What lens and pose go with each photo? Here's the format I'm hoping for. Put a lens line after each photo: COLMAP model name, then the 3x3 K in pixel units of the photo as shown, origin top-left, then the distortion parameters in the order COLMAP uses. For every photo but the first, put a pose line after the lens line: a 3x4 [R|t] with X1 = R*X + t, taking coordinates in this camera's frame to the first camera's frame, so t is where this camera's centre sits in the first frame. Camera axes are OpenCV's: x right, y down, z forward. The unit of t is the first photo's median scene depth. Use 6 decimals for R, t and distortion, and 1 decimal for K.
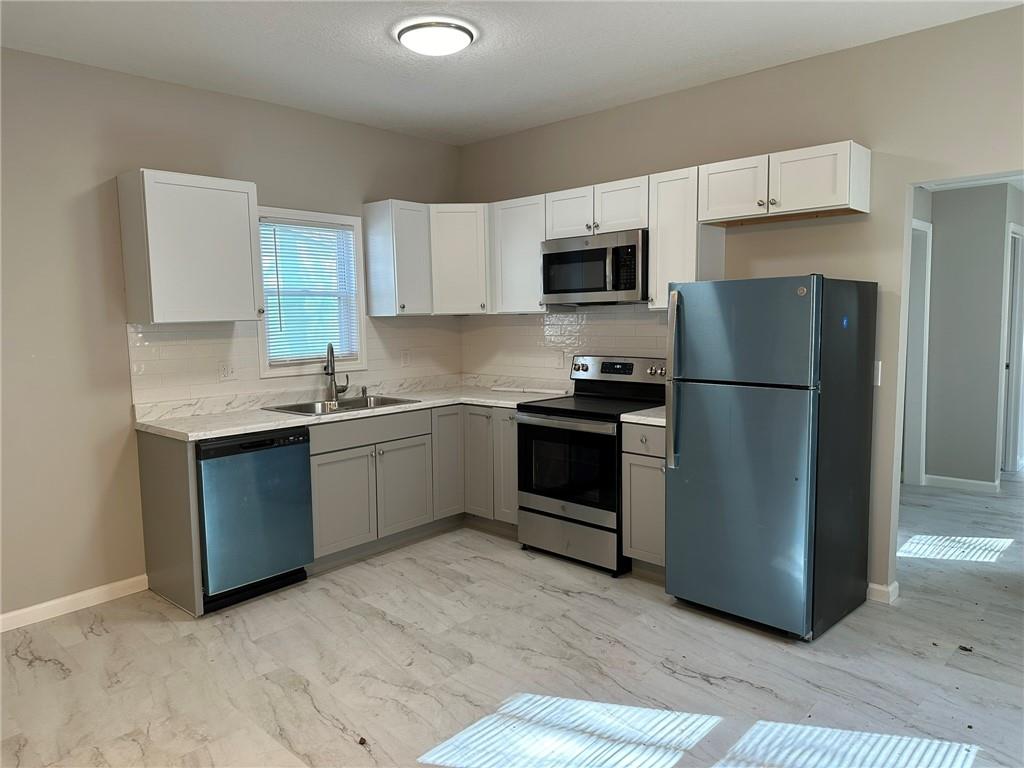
lens RADIAL K [[715.5, 0, 495.4], [0, 715.5, 392.3], [0, 0, 1]] dist [0.006558, -0.002867]
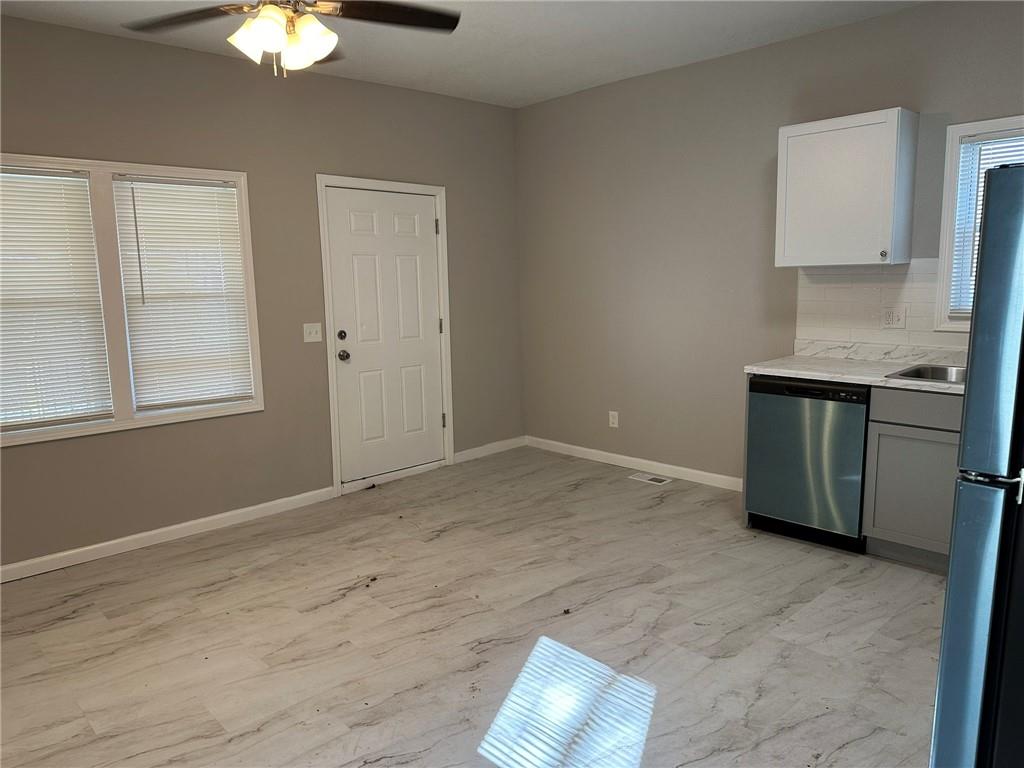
lens RADIAL K [[715.5, 0, 497.5], [0, 715.5, 381.5], [0, 0, 1]] dist [0.006558, -0.002867]
pose [[-0.075034, 0.177887, -0.981186, 0.728164], [-0.081854, 0.979540, 0.183849, -0.095976], [0.993816, 0.094109, -0.058938, 0.674577]]
